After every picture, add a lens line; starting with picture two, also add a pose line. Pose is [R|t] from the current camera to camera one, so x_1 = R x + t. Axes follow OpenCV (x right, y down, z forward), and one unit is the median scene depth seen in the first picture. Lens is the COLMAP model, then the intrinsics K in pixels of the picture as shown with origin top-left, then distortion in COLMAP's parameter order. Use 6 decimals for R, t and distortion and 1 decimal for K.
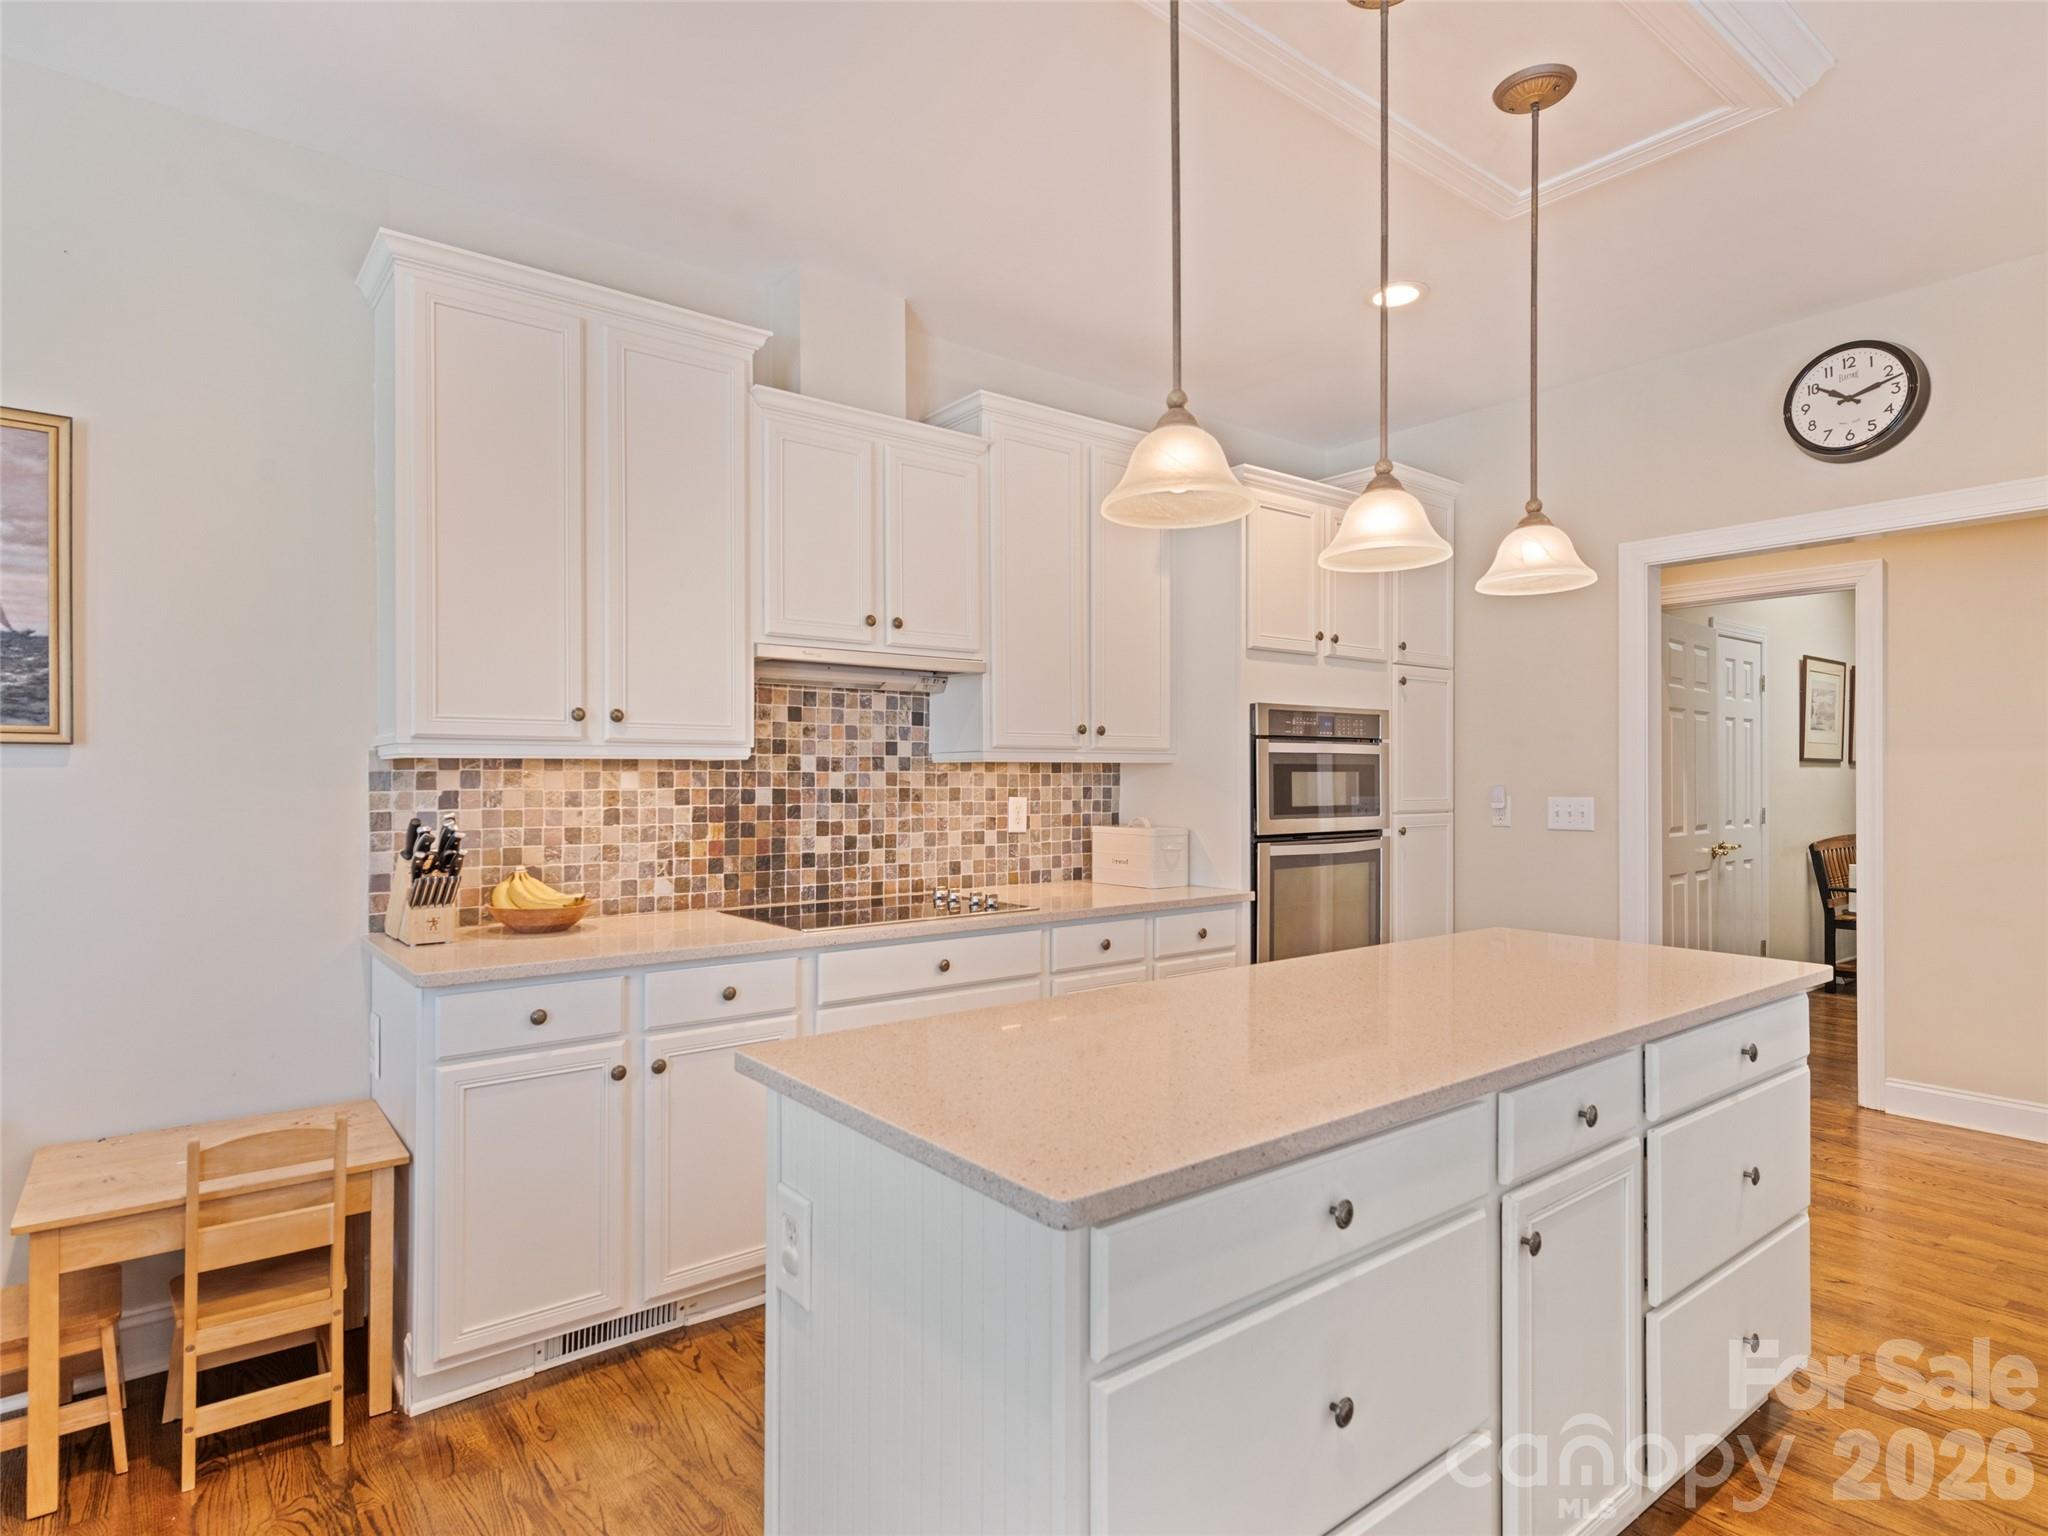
lens RADIAL K [[1078.9, 0, 1011.1], [0, 1078.9, 782.3], [0, 0, 1]] dist [0.011945, -0.005153]
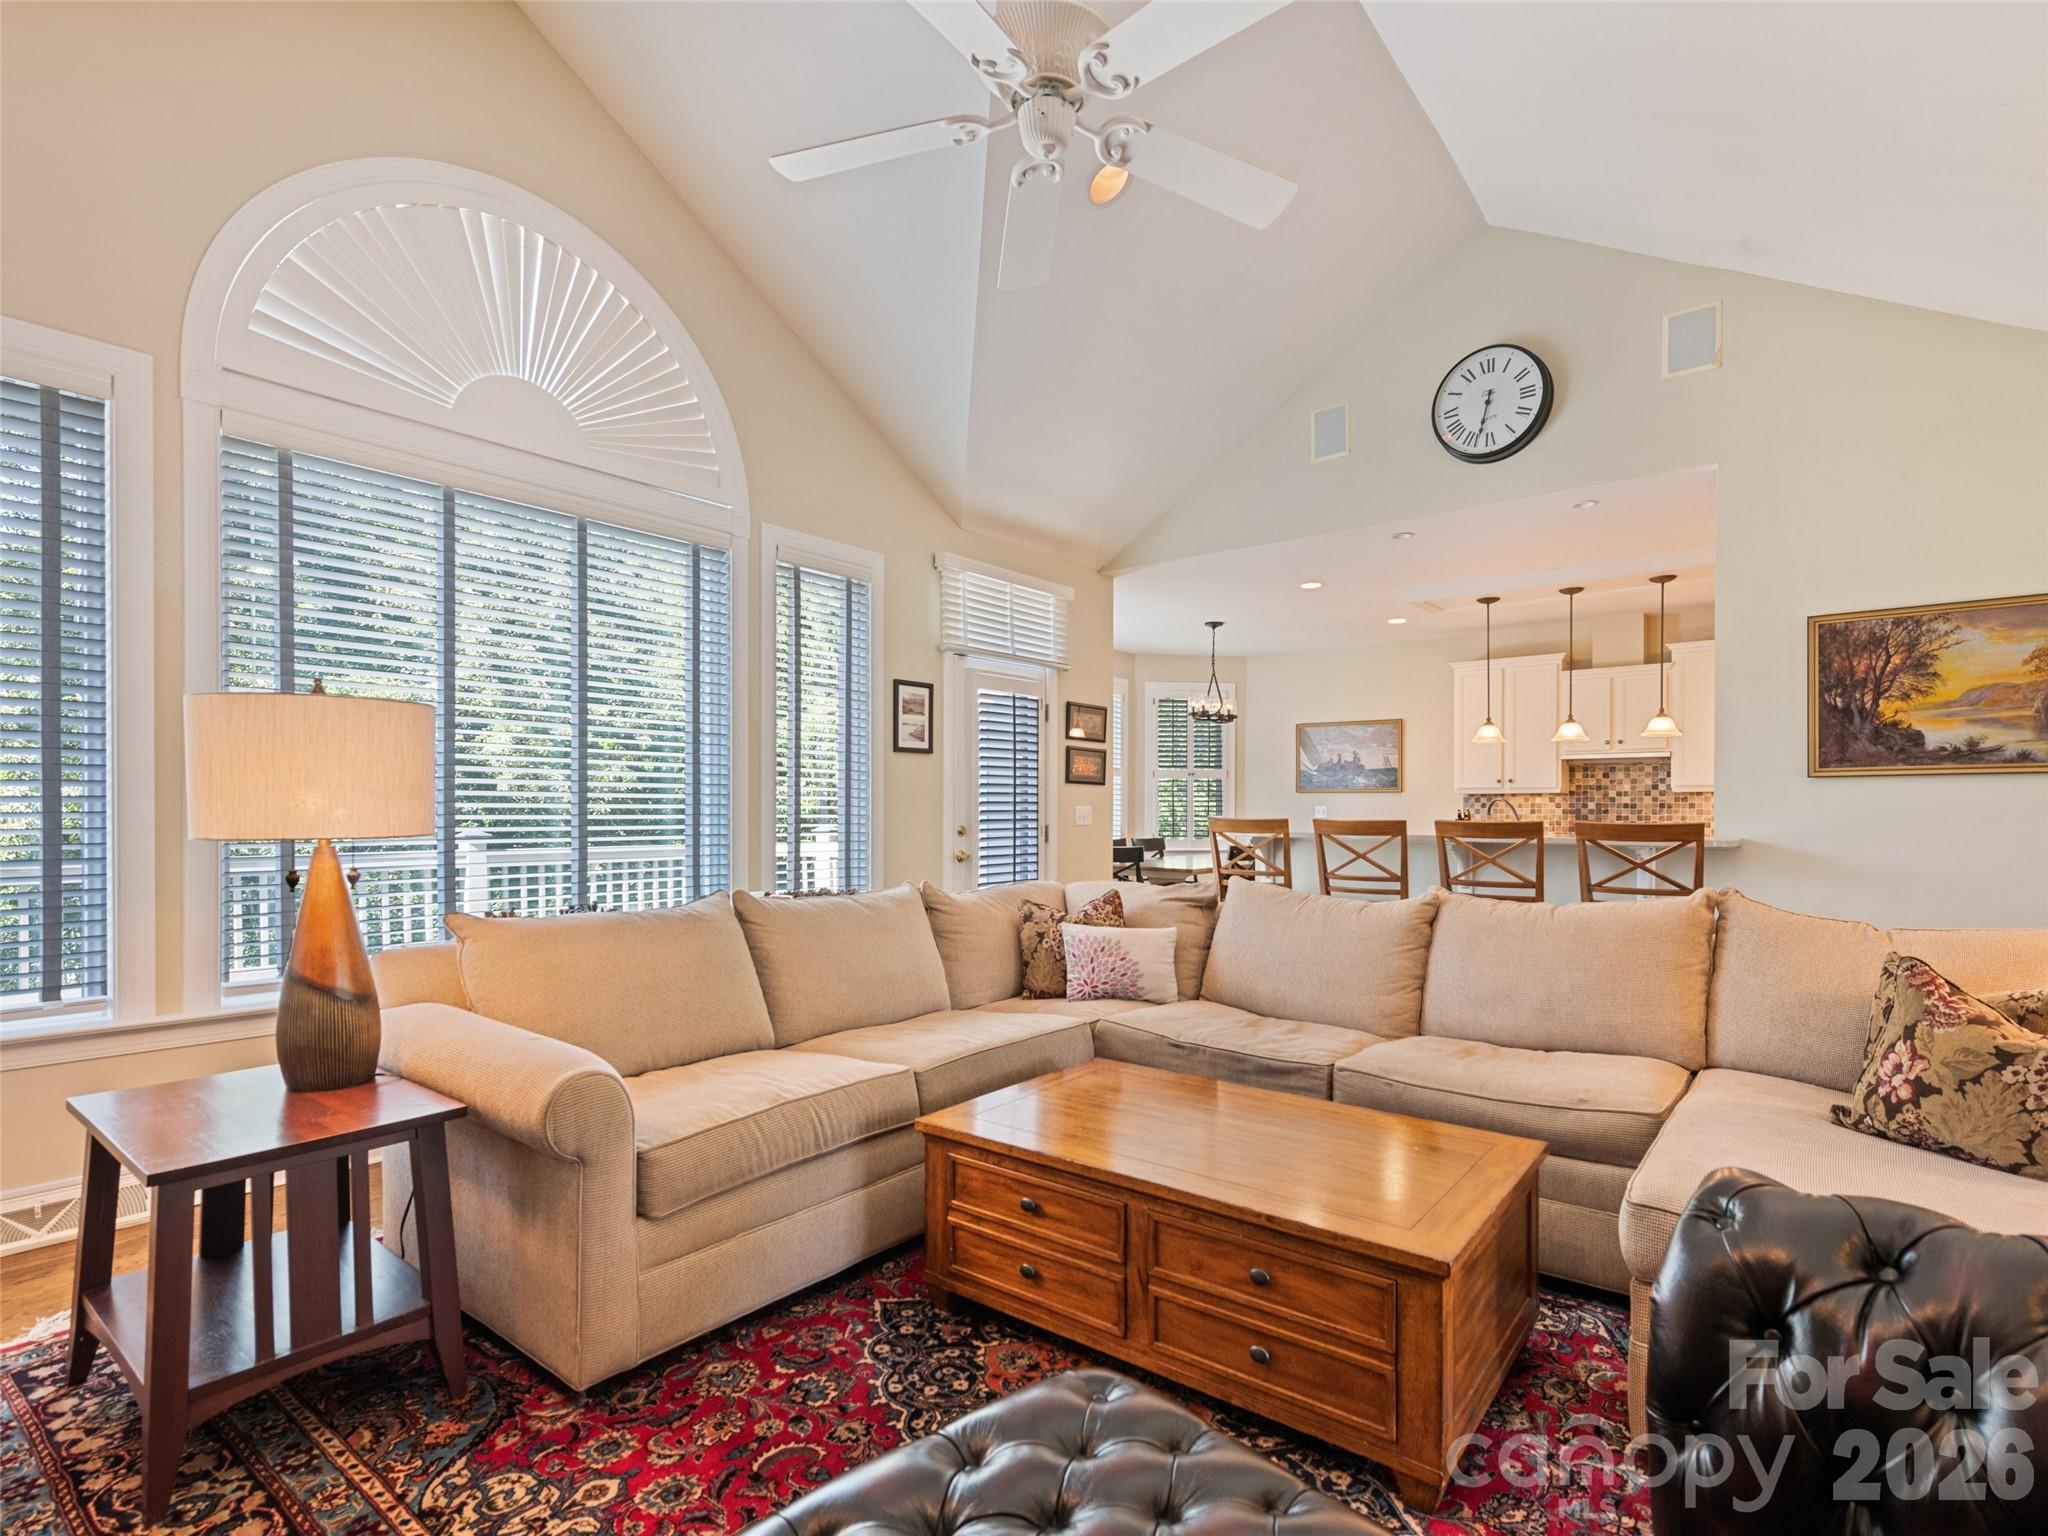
lens RADIAL K [[1008.8, 0, 1026.6], [0, 1008.8, 812.1], [0, 0, 1]] dist [0.009826, -0.000637]
pose [[0.191555, 0.004029, -0.981474, 2.032690], [-0.005642, 0.999980, 0.003004, 0.029697], [0.981466, 0.004962, 0.191574, -0.922203]]
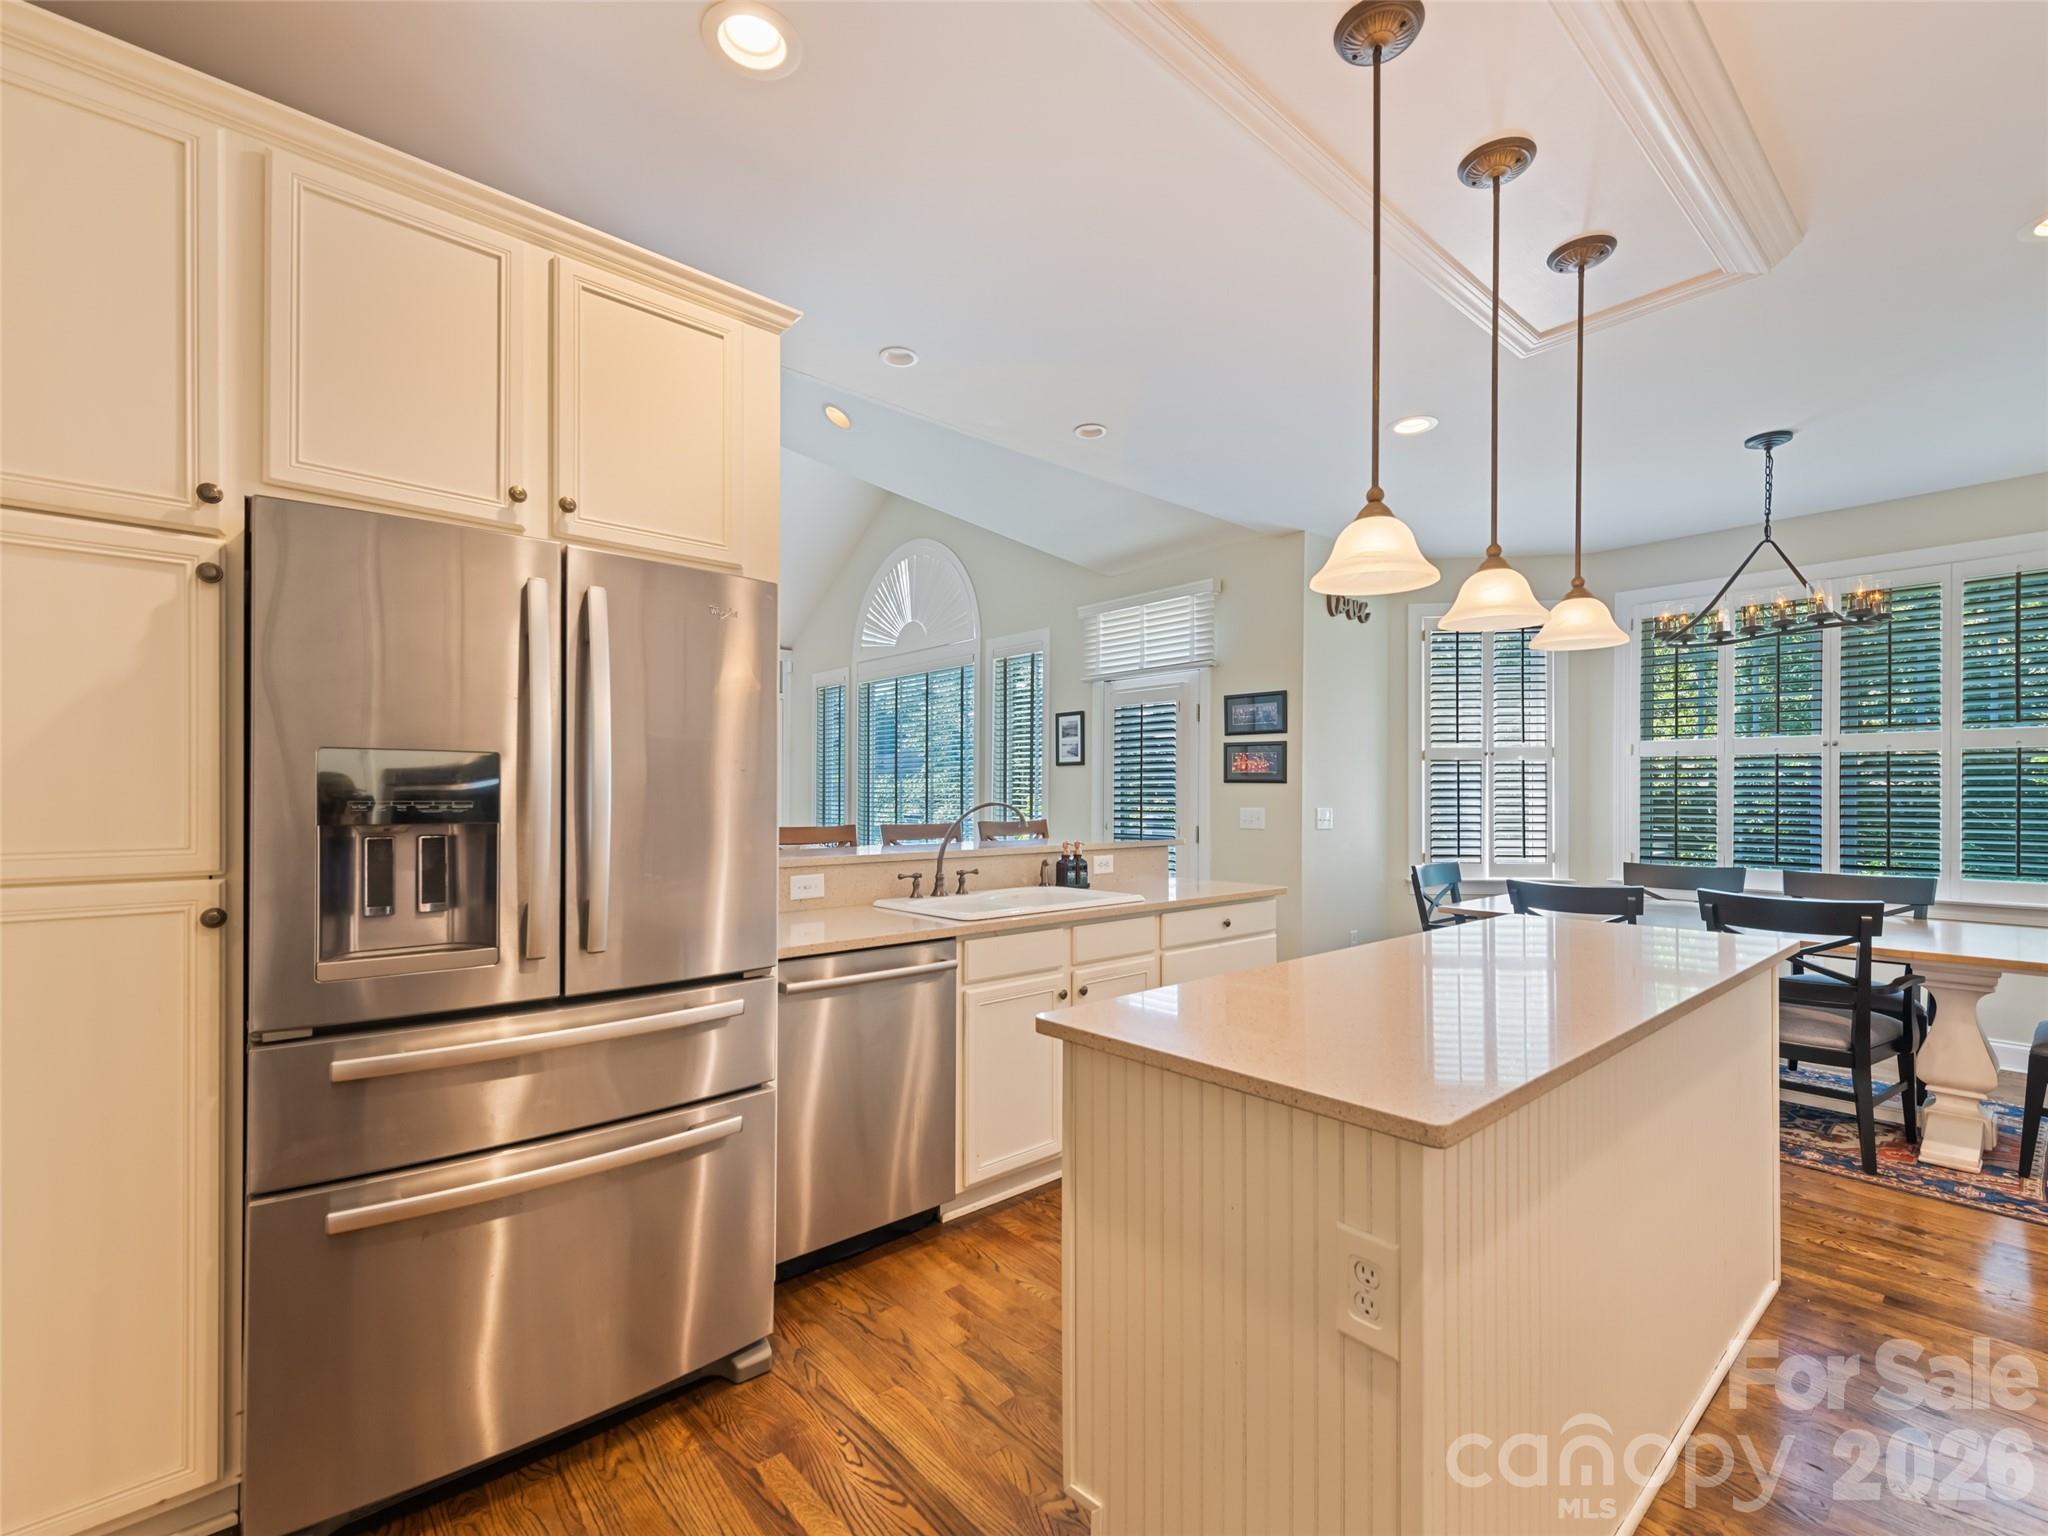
lens RADIAL K [[911.1, 0, 1050.6], [0, 911.1, 793.1], [0, 0, 1]] dist [0.016252, -0.001529]
pose [[-0.998621, -0.004095, -0.052339, 0.528347], [-0.003782, 0.999974, -0.006092, 0.007613], [0.052363, -0.005885, -0.998611, 1.145712]]
